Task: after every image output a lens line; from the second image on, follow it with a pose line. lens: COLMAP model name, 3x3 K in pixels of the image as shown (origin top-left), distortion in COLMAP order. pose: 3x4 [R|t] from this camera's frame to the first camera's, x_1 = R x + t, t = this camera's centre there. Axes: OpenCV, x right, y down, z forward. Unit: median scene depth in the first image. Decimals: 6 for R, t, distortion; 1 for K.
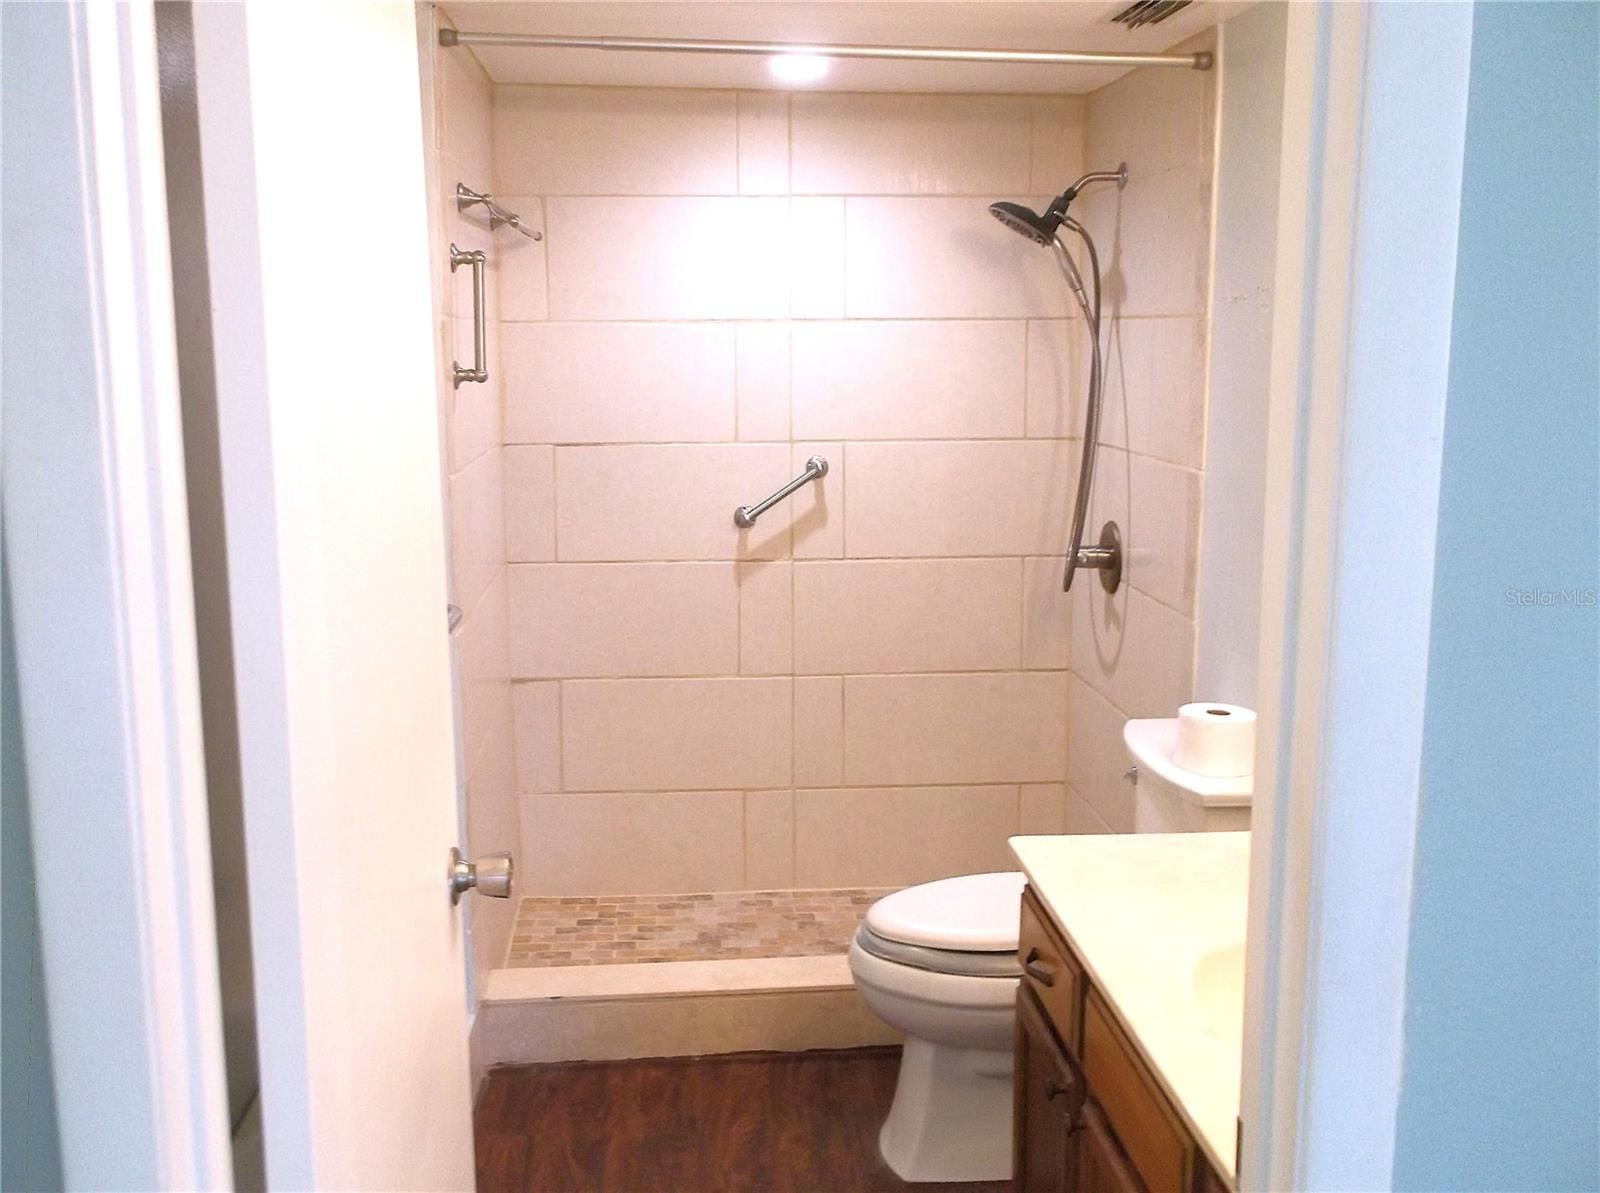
lens RADIAL K [[1567.3, 0, 802.5], [0, 1567.3, 597.9], [0, 0, 1]] dist [0.001842, 0.000000]
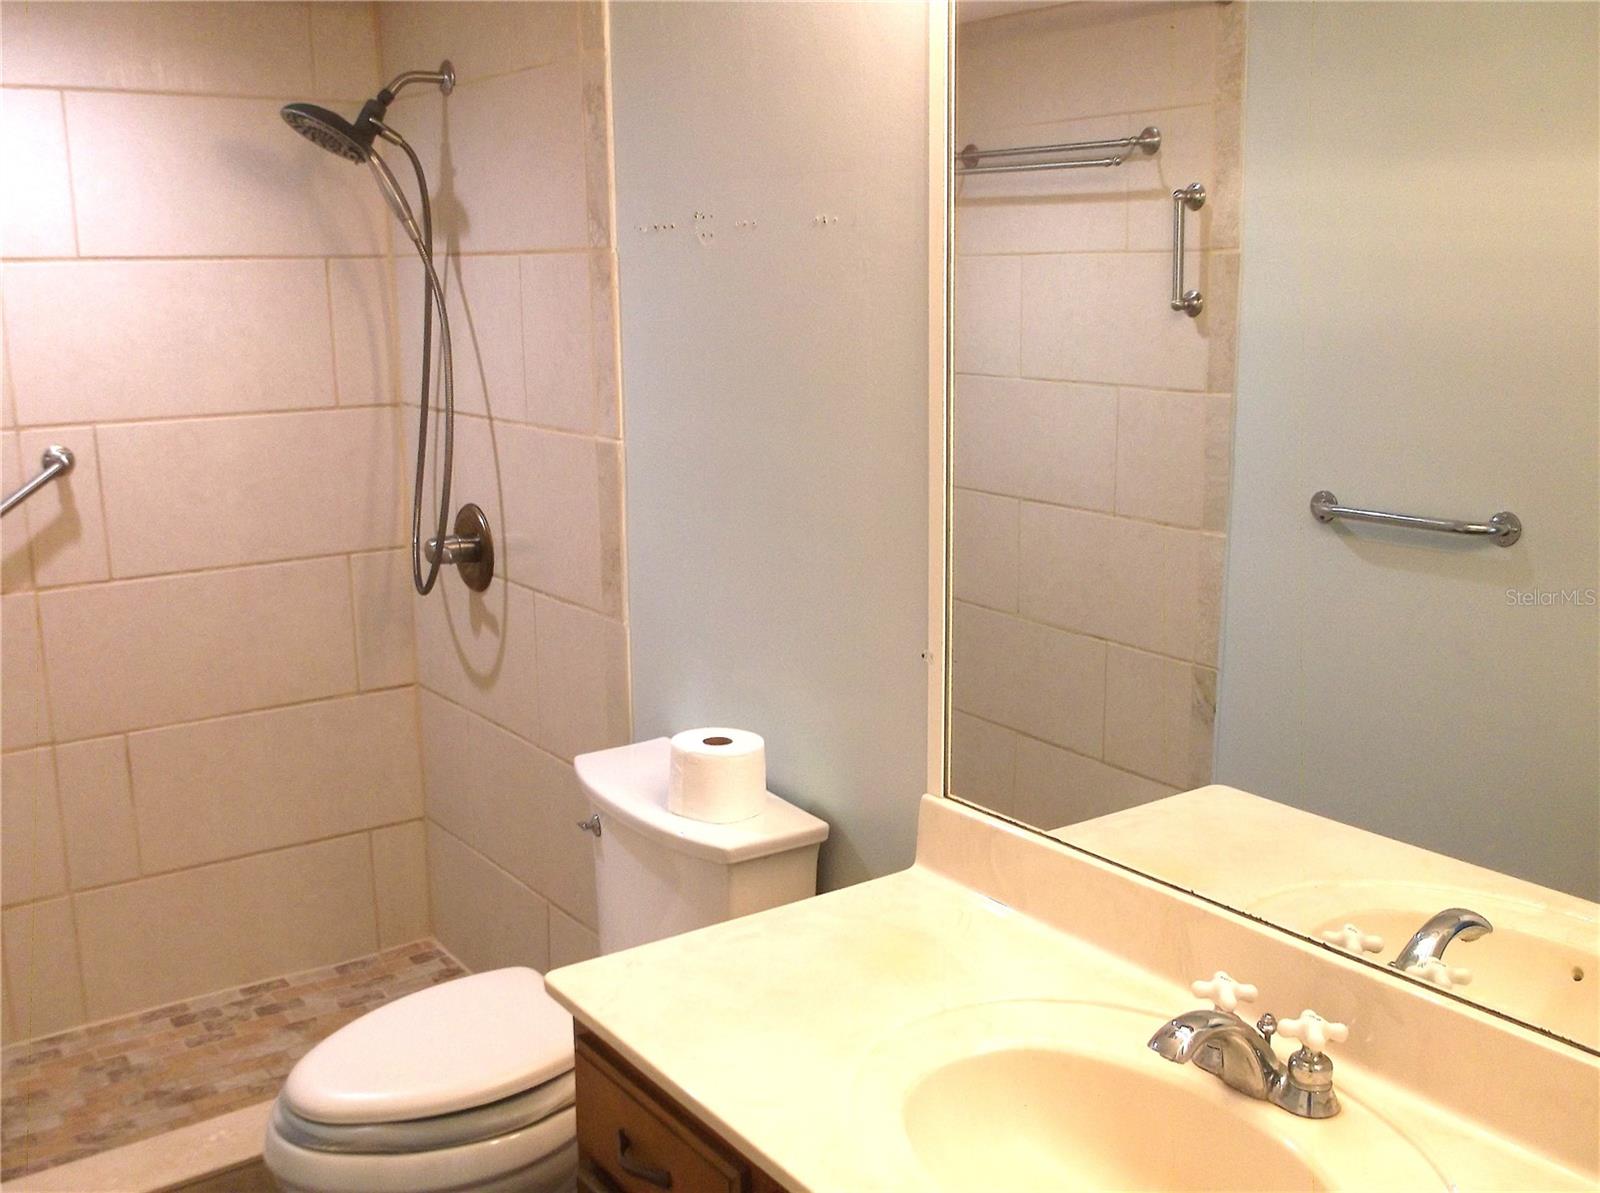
lens RADIAL K [[1567.3, 0, 798.0], [0, 1567.3, 595.7], [0, 0, 1]] dist [0.001842, 0.000000]
pose [[0.863215, -0.110604, 0.492571, -0.064588], [0.094686, 0.993861, 0.057231, -0.031744], [-0.495877, -0.002763, 0.868388, 0.200344]]
